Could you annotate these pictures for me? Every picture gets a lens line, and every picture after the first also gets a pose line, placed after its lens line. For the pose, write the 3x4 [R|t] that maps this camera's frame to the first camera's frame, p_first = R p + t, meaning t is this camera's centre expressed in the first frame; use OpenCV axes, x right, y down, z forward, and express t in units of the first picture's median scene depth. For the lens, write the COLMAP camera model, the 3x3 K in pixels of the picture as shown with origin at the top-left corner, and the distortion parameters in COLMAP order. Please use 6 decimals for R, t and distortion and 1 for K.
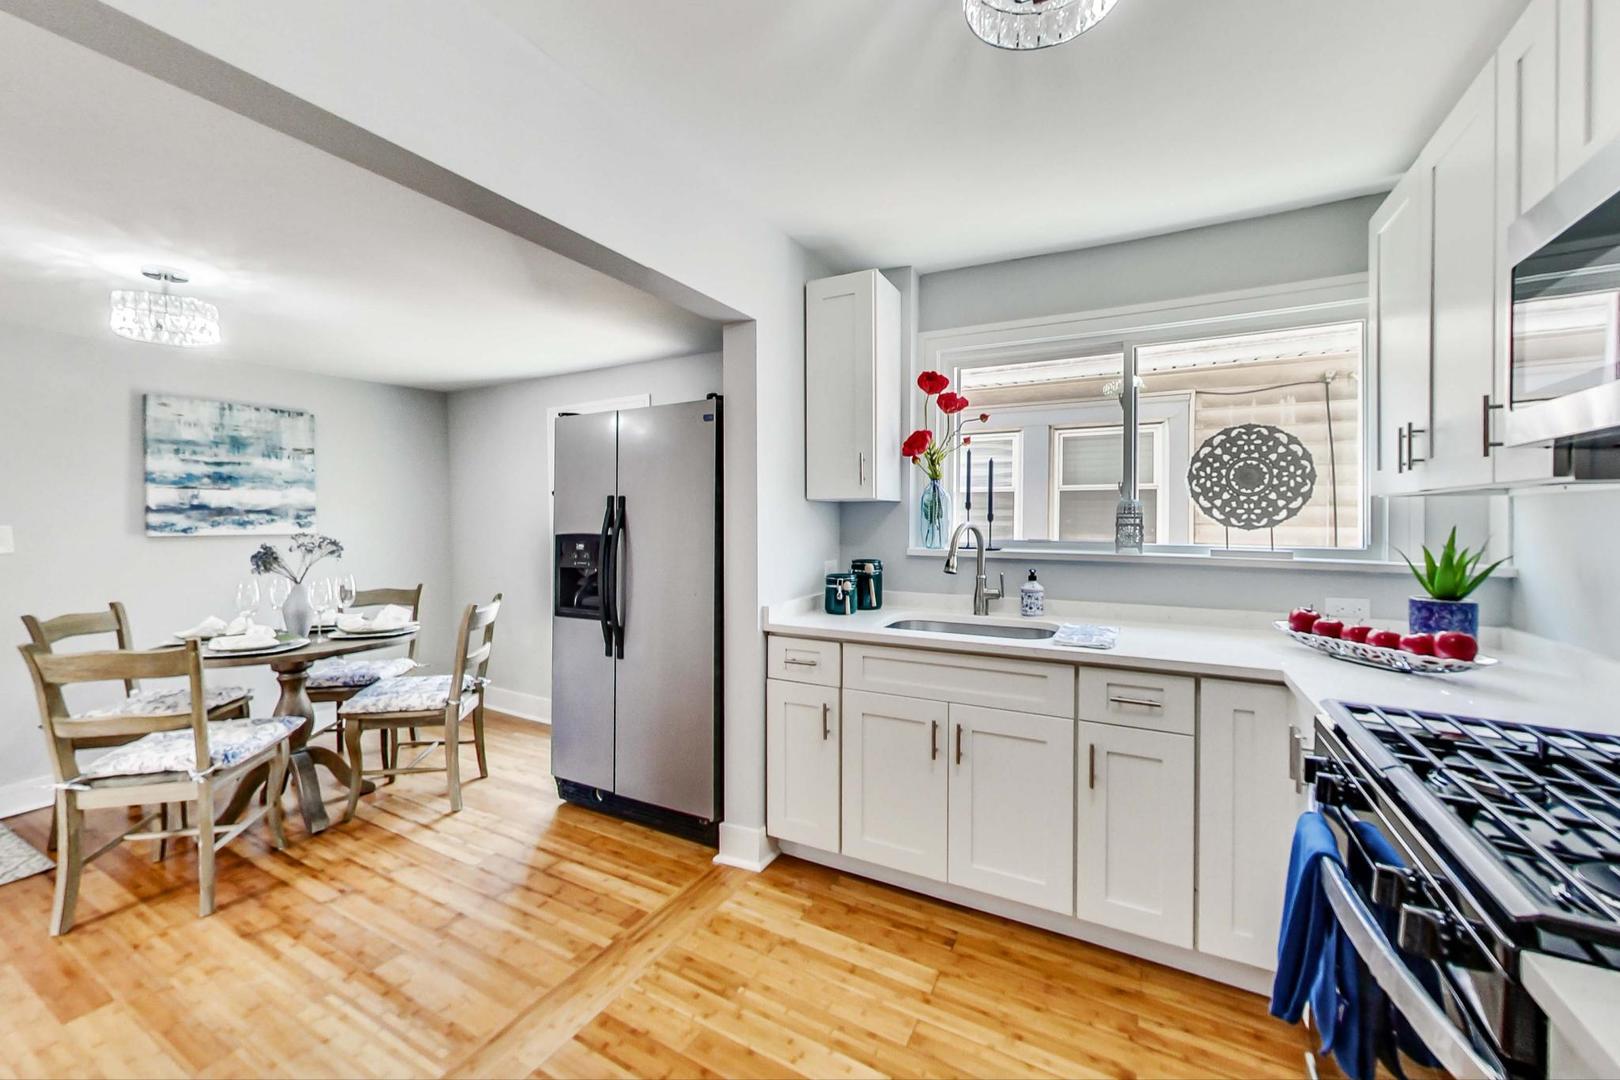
lens RADIAL K [[628.2, 0, 810.8], [0, 628.2, 528.2], [0, 0, 1]] dist [-0.003125, 0.000131]
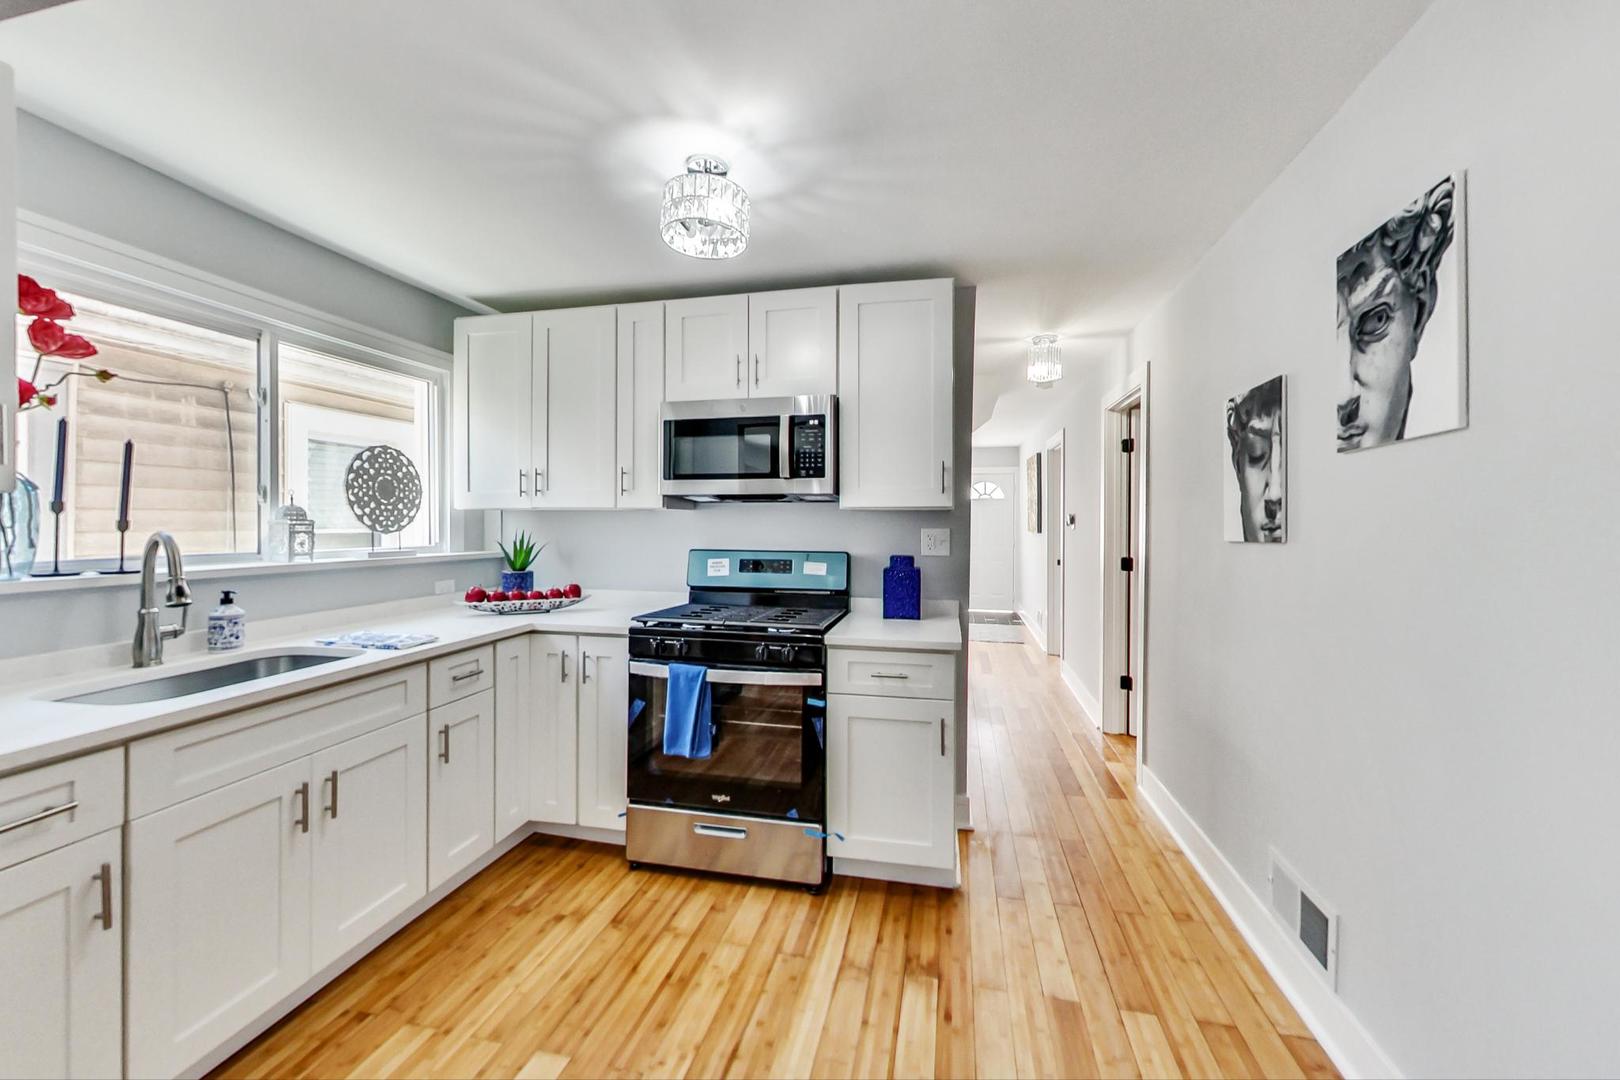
lens RADIAL K [[628.2, 0, 810.8], [0, 628.2, 524.6], [0, 0, 1]] dist [-0.003125, 0.000131]
pose [[-0.267415, -0.008718, 0.963542, -0.676097], [0.015742, 0.999786, 0.013415, -0.018285], [-0.963453, 0.018756, -0.267220, 0.543575]]
